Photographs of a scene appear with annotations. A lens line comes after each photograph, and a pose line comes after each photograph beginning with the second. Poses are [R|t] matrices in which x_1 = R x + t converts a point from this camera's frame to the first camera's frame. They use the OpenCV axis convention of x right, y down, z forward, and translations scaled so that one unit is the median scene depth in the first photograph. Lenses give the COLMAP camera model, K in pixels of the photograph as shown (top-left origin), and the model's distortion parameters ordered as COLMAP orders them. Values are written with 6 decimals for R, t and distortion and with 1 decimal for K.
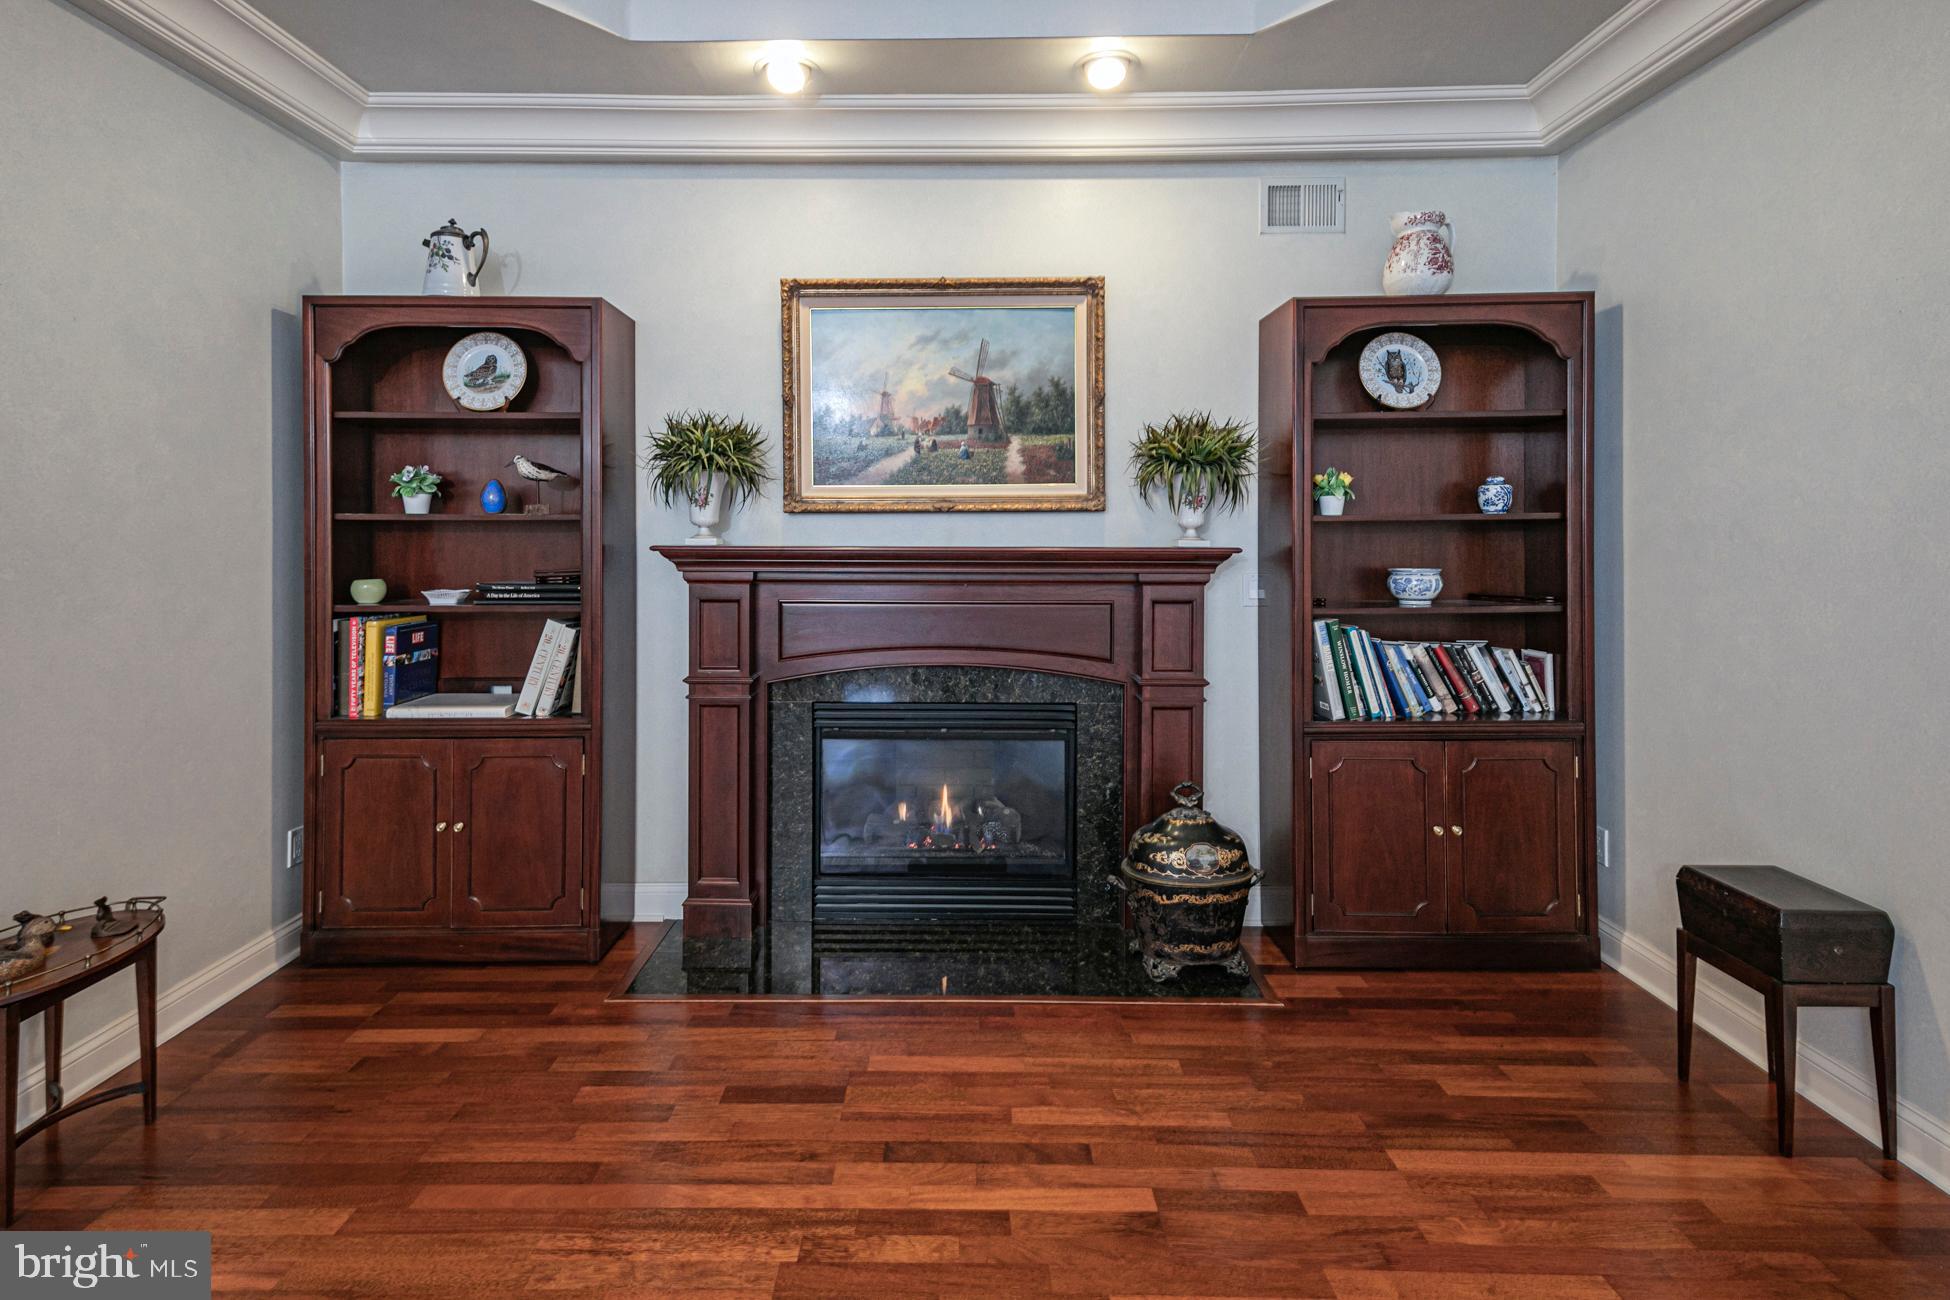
lens RADIAL K [[928.9, 0, 963.4], [0, 928.9, 547.9], [0, 0, 1]] dist [0.027713, -0.008326]
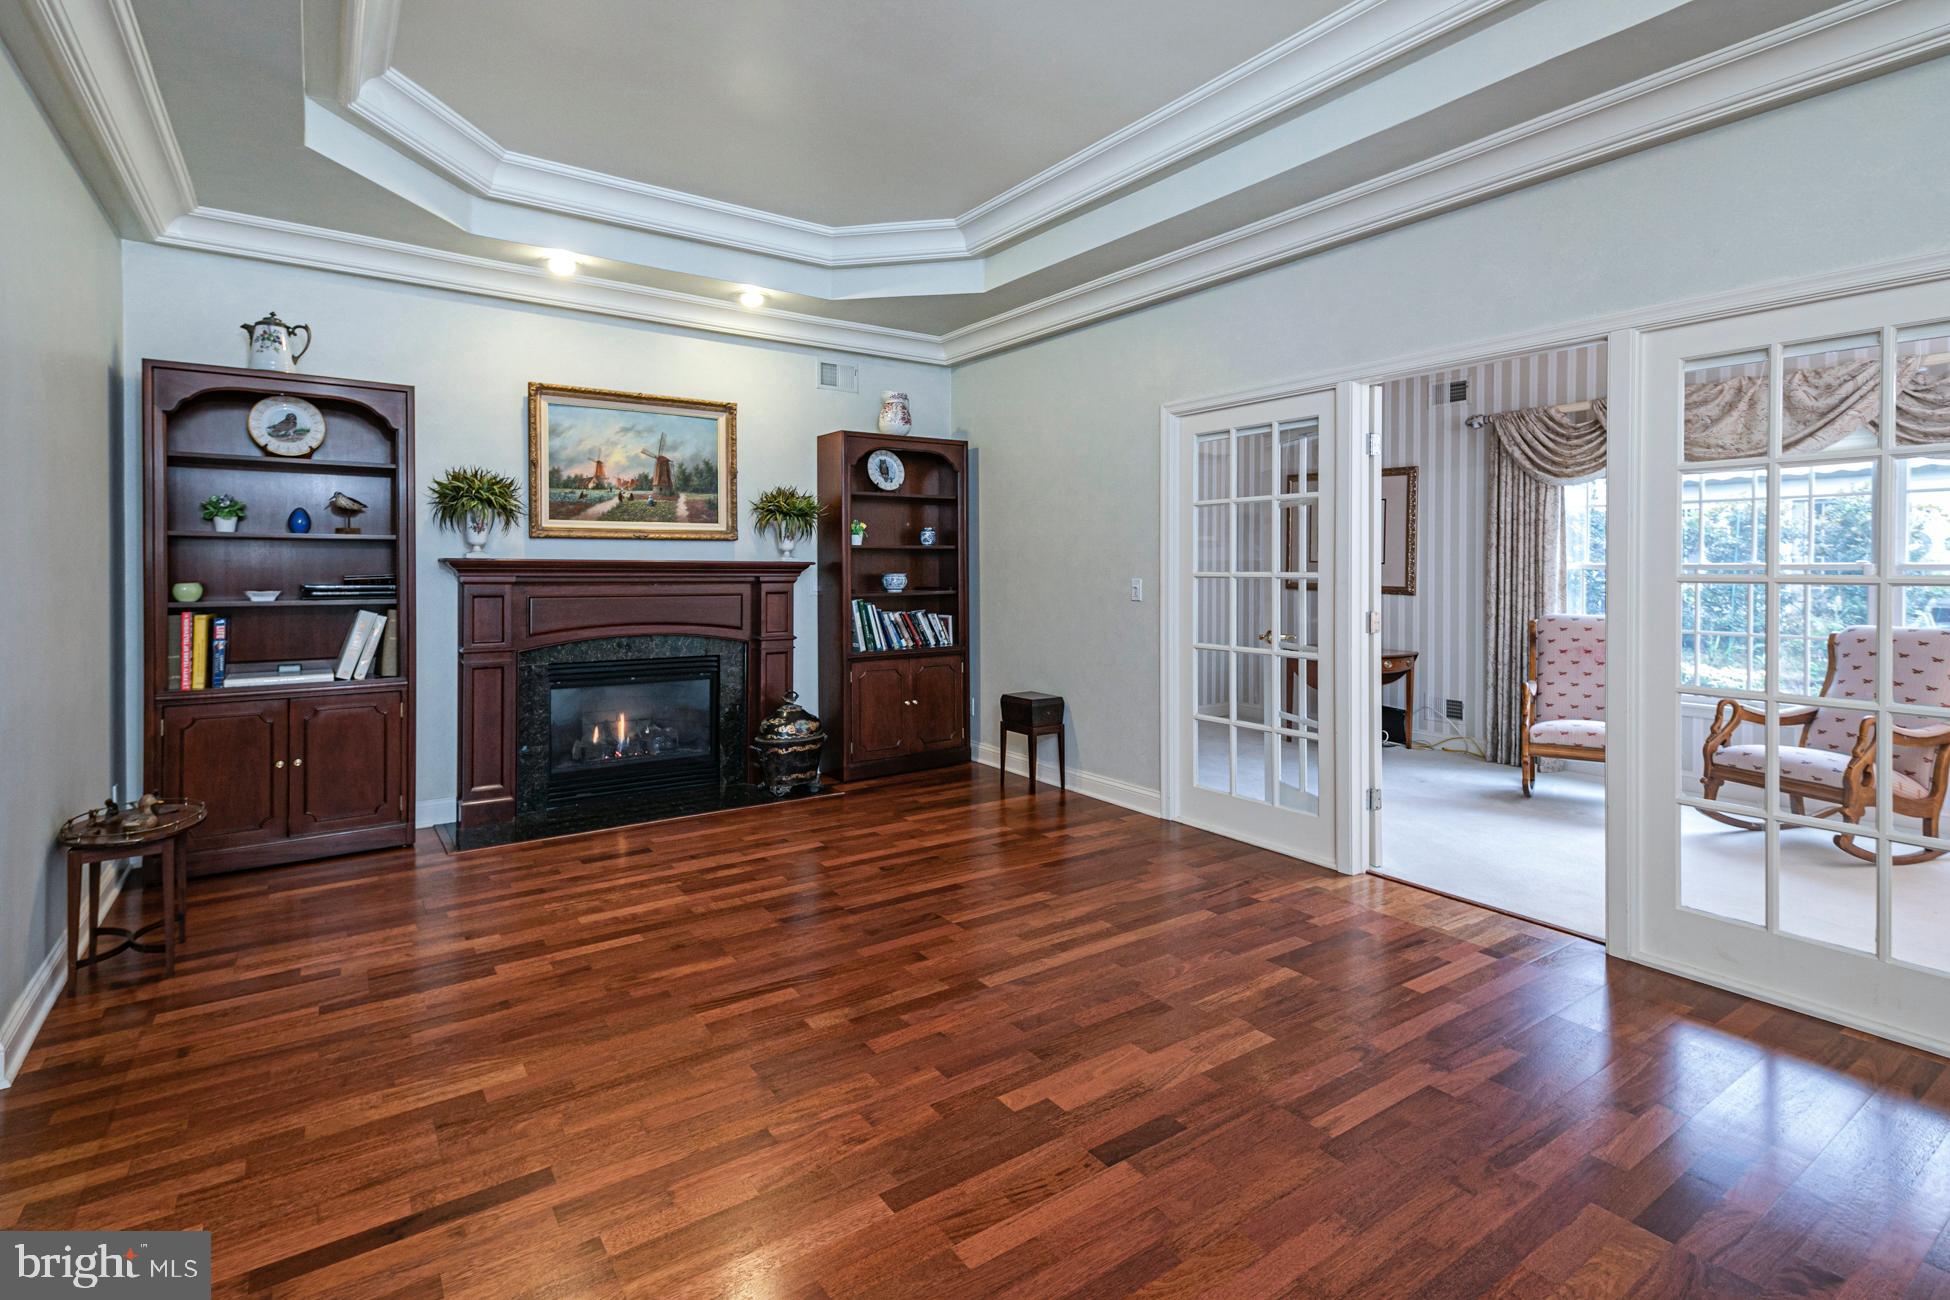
lens RADIAL K [[928.9, 0, 1007.0], [0, 928.9, 571.3], [0, 0, 1]] dist [0.027713, -0.008326]
pose [[0.786006, -0.000843, 0.618218, -0.531511], [0.003287, 0.999991, -0.002815, 0.024192], [-0.618210, 0.004245, 0.786002, -0.668605]]
